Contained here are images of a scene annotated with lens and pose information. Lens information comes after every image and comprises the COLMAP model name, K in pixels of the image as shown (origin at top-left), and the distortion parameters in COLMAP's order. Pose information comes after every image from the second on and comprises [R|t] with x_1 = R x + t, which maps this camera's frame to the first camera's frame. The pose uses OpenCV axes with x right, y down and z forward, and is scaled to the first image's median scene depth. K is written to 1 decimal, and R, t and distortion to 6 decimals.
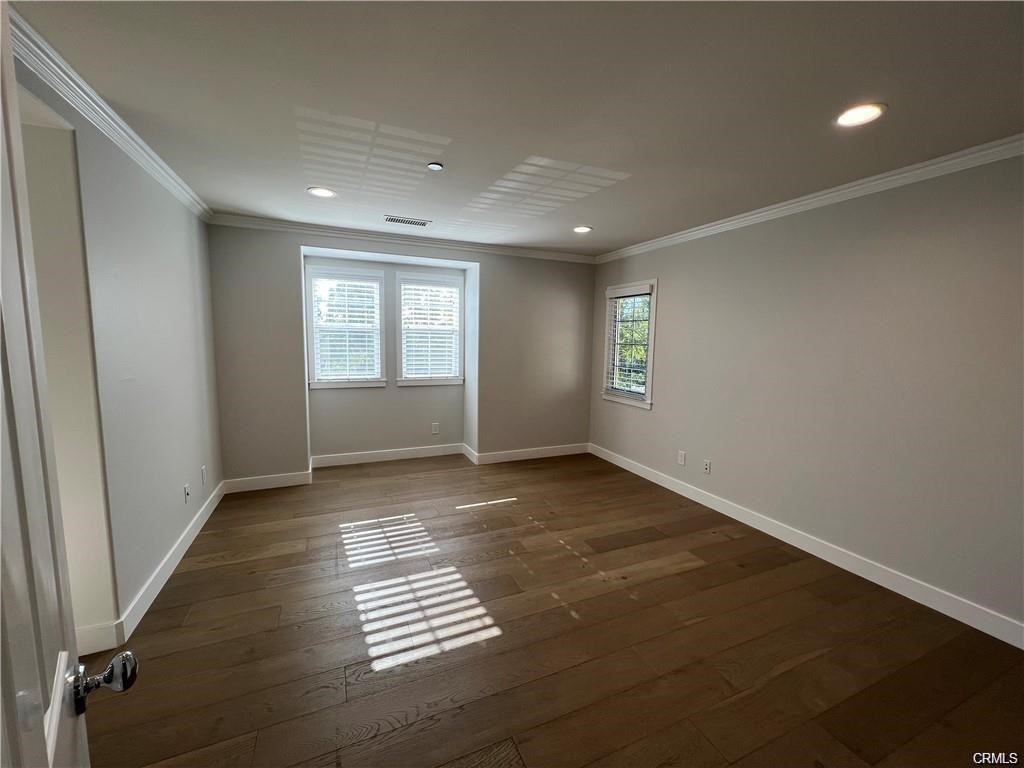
lens RADIAL K [[412.3, 0, 512.0], [0, 412.3, 384.0], [0, 0, 1]] dist [0.001916, 0.000281]
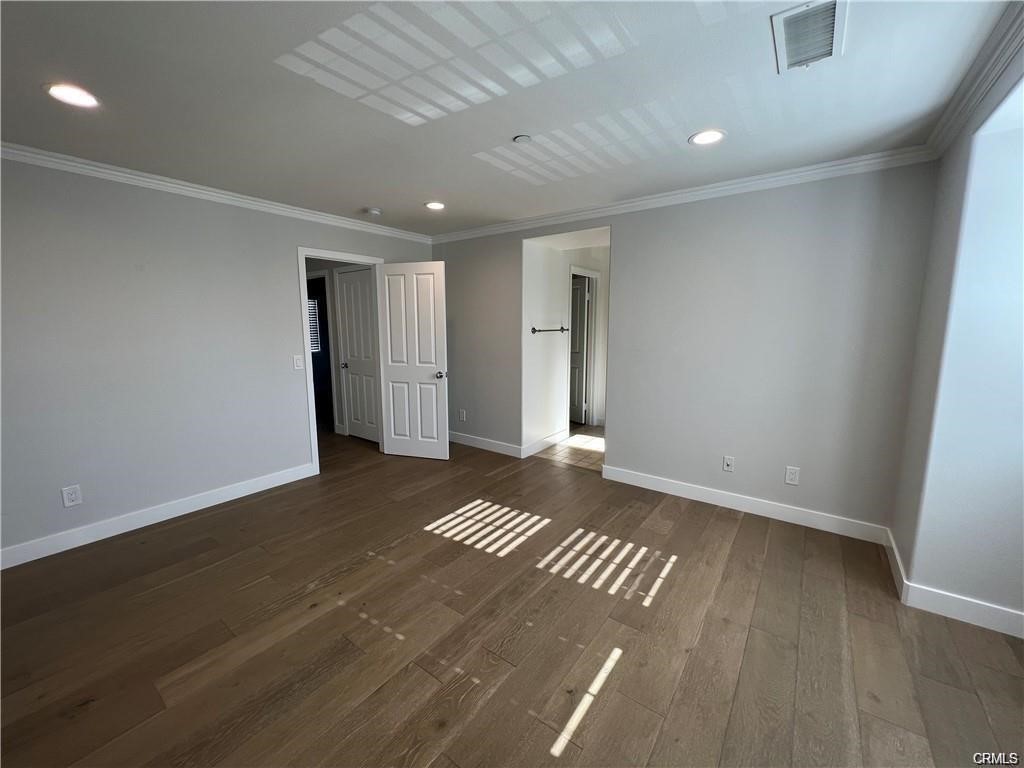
lens RADIAL K [[412.3, 0, 512.0], [0, 412.3, 384.0], [0, 0, 1]] dist [0.001916, 0.000281]
pose [[-0.869012, 0.057340, -0.491457, 0.301267], [-0.069790, 0.969128, 0.236476, -0.192757], [0.489845, 0.239799, -0.838182, 1.753194]]
